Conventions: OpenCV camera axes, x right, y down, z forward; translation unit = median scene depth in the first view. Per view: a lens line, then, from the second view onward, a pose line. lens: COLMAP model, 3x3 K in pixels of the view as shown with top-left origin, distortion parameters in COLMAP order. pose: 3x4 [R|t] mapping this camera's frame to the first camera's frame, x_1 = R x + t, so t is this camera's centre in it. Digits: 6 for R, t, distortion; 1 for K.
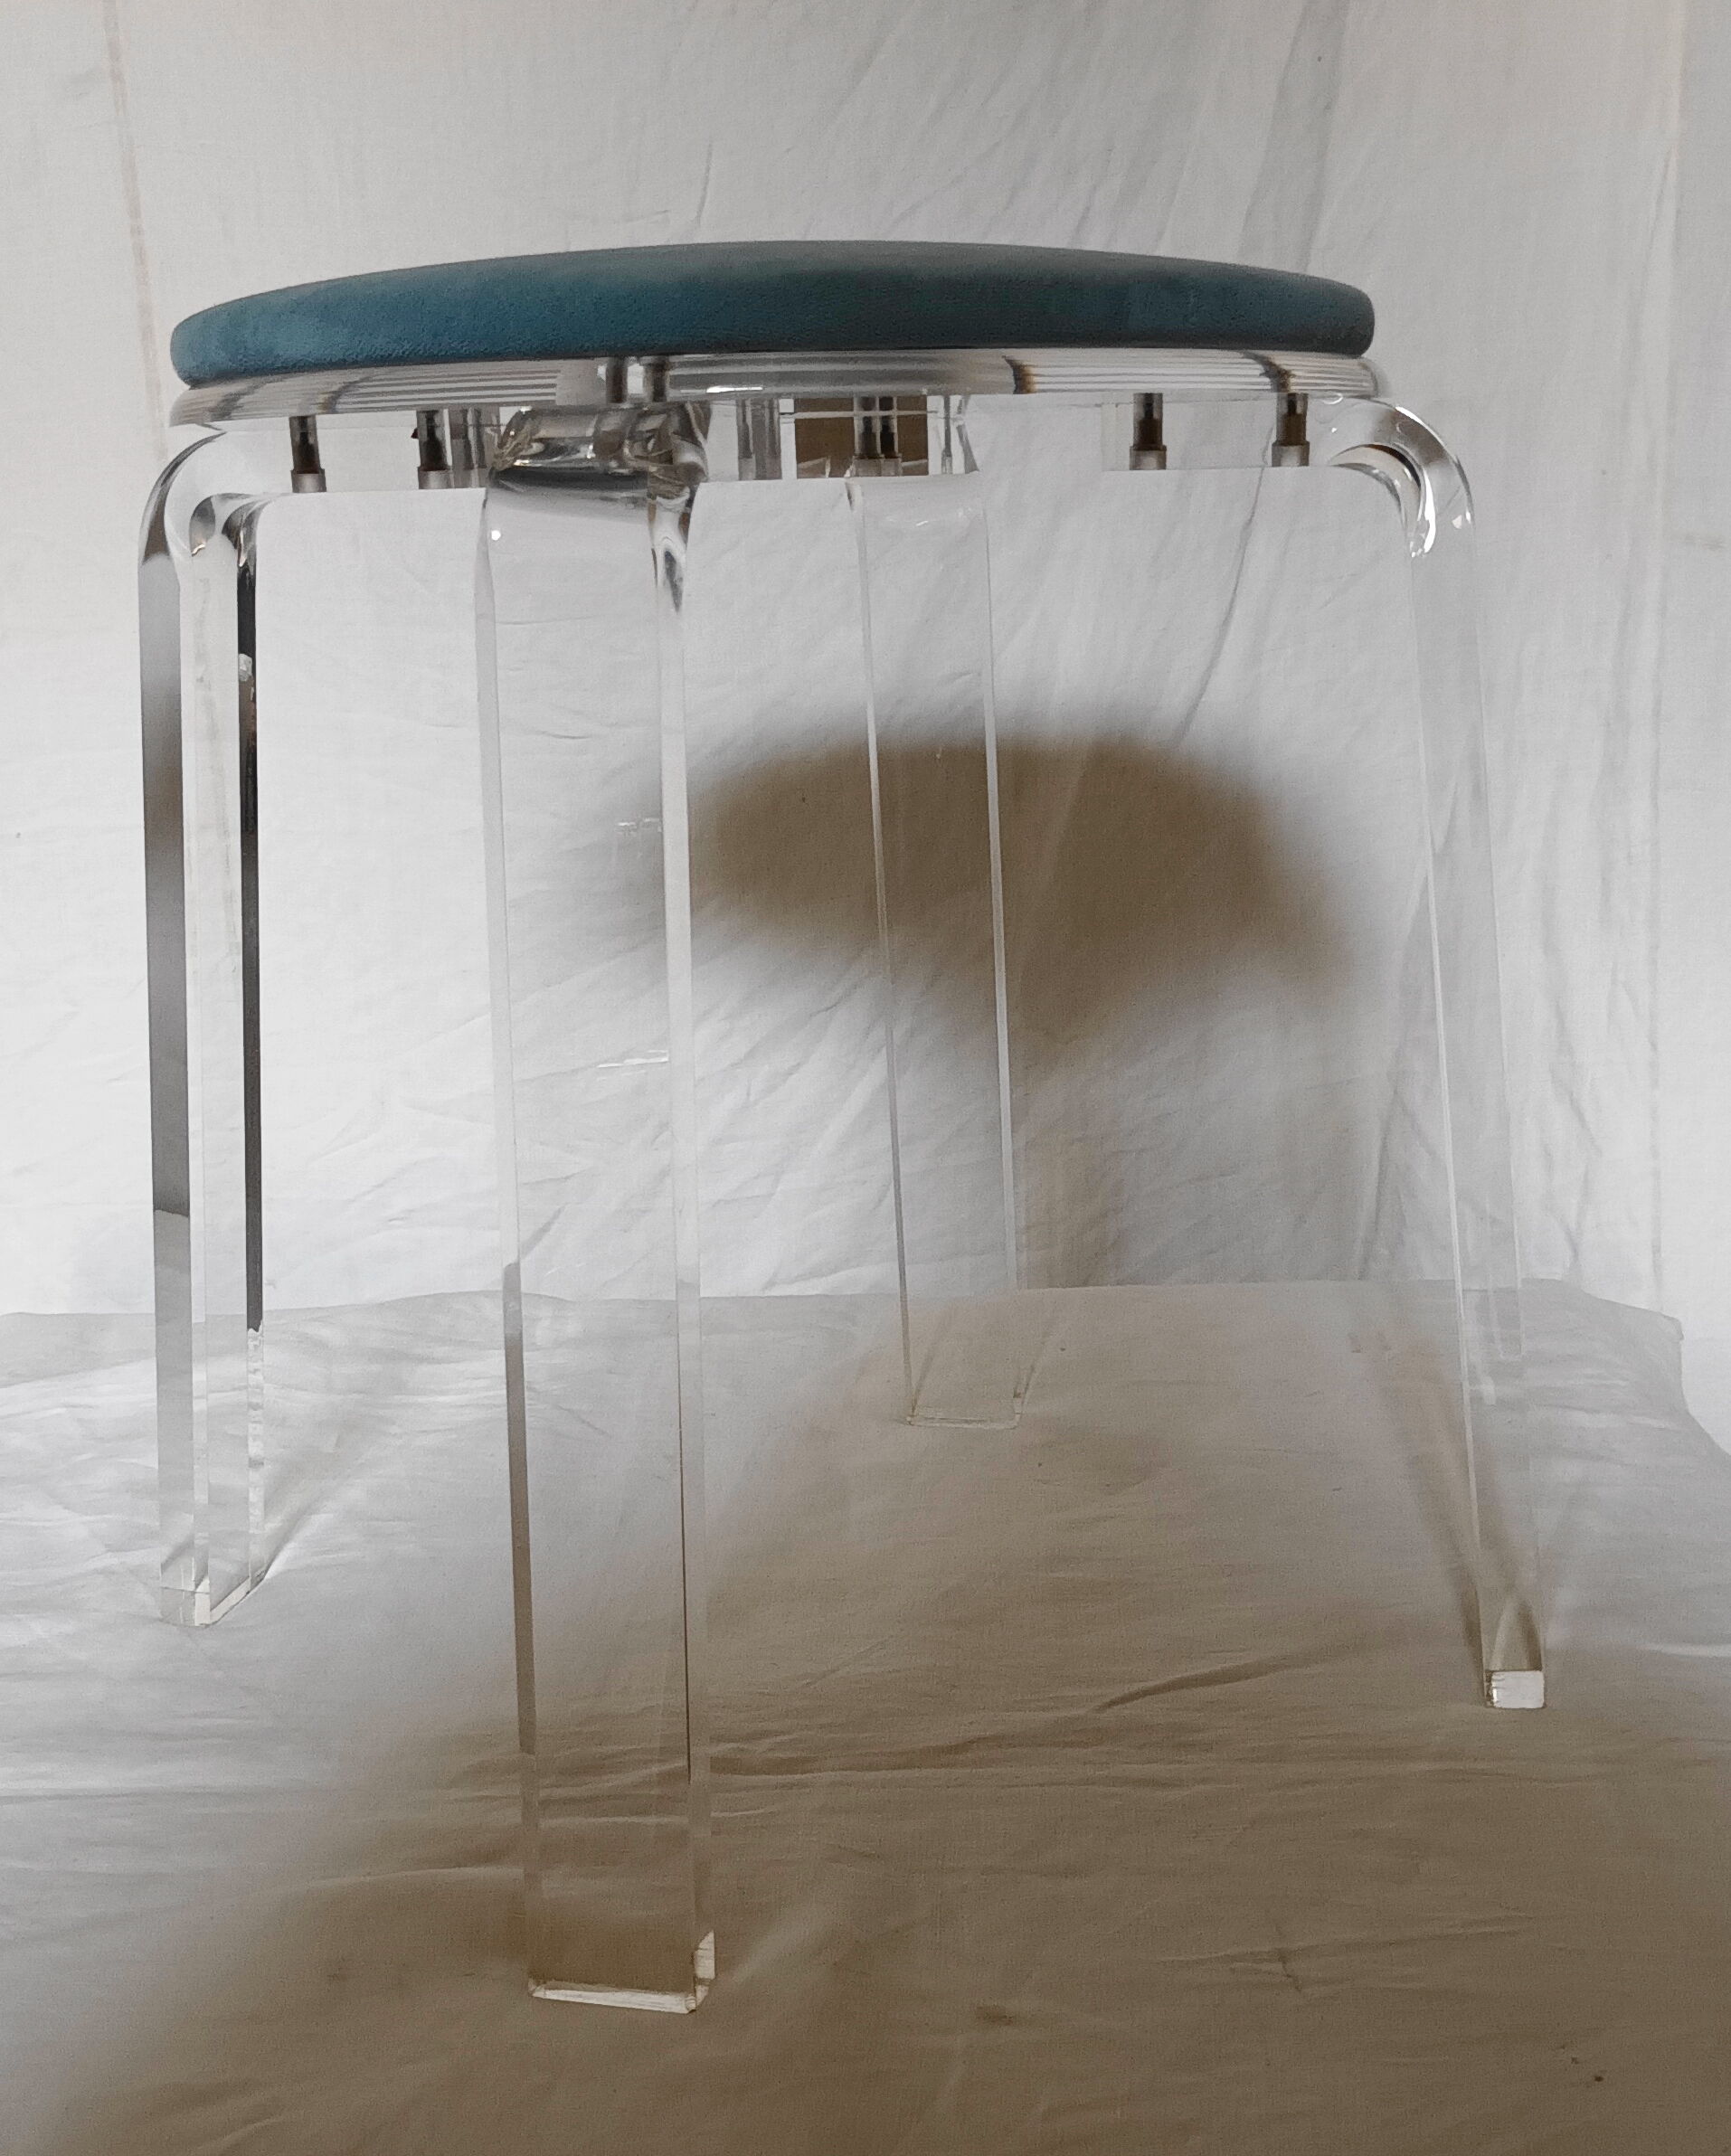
lens RADIAL K [[3811.1, 0, 907.0], [0, 3811.1, 1069.9], [0, 0, 1]] dist [0.047864, 0.000000]
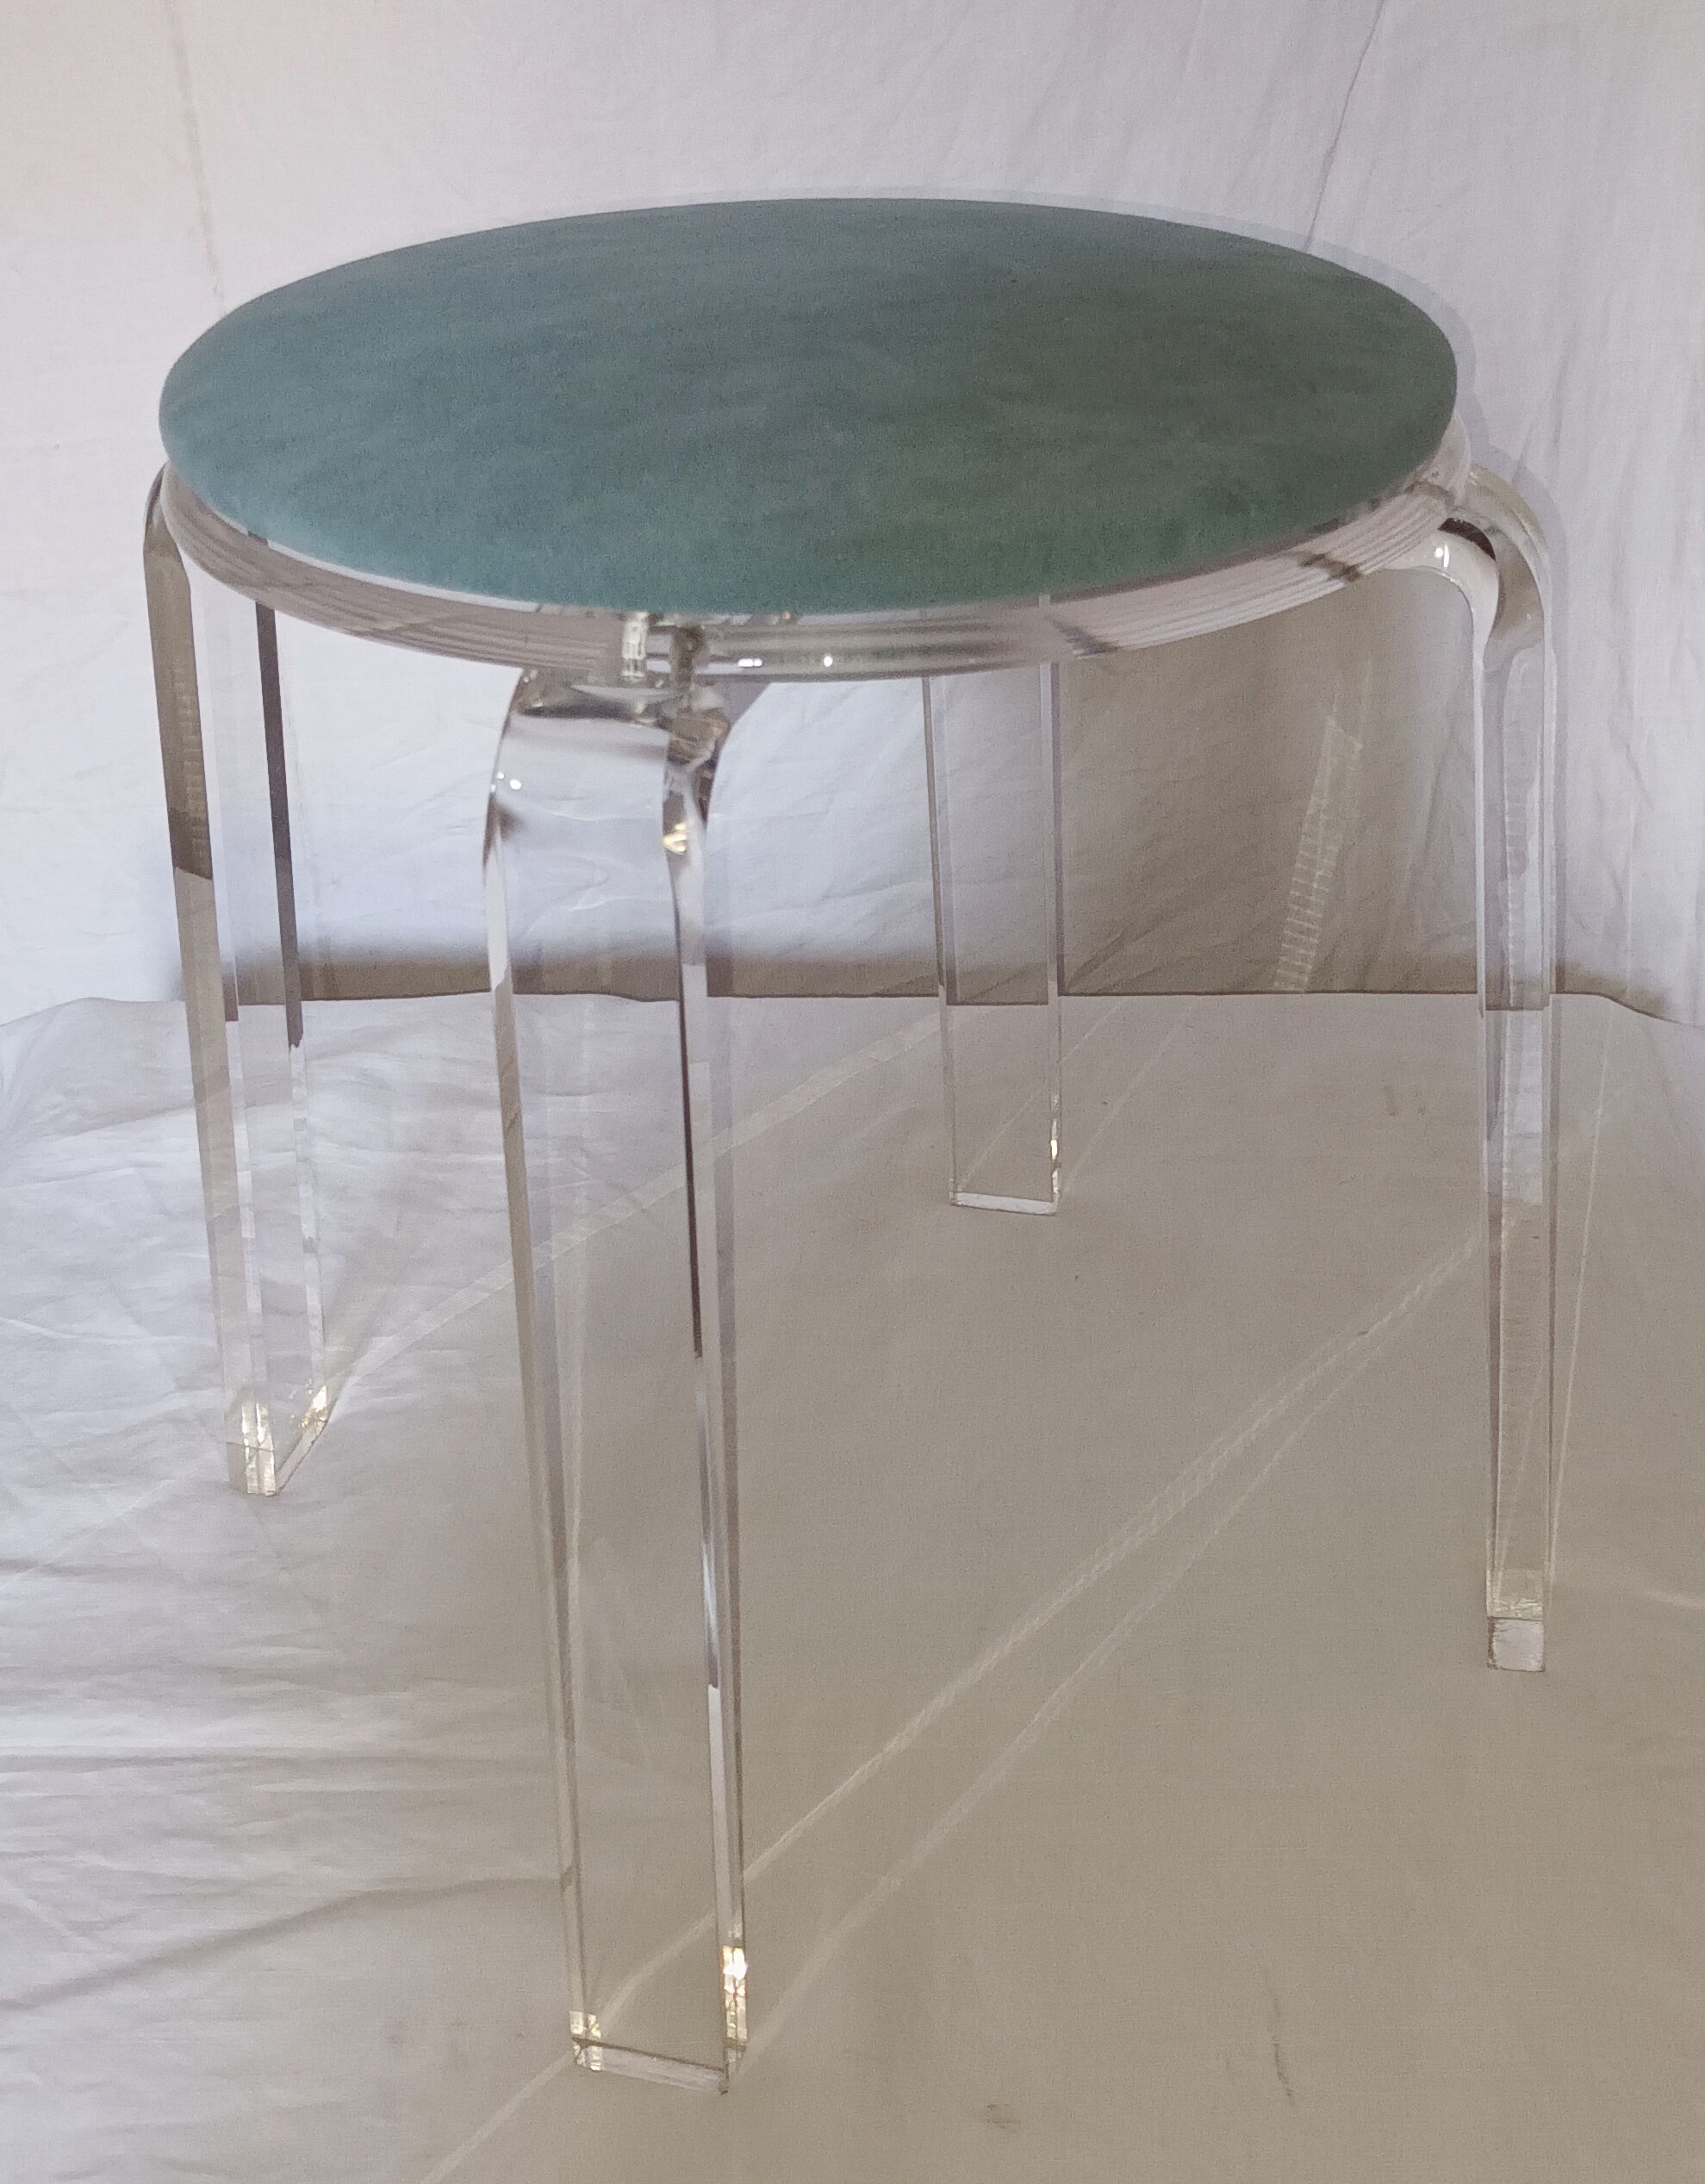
lens RADIAL K [[3574.2, 0, 935.0], [0, 3574.2, 1064.1], [0, 0, 1]] dist [0.048018, 0.000000]
pose [[0.999767, 0.016526, -0.013889, 0.007820], [-0.011076, 0.944944, 0.327044, -0.226654], [0.018529, -0.326814, 0.944907, 0.088390]]
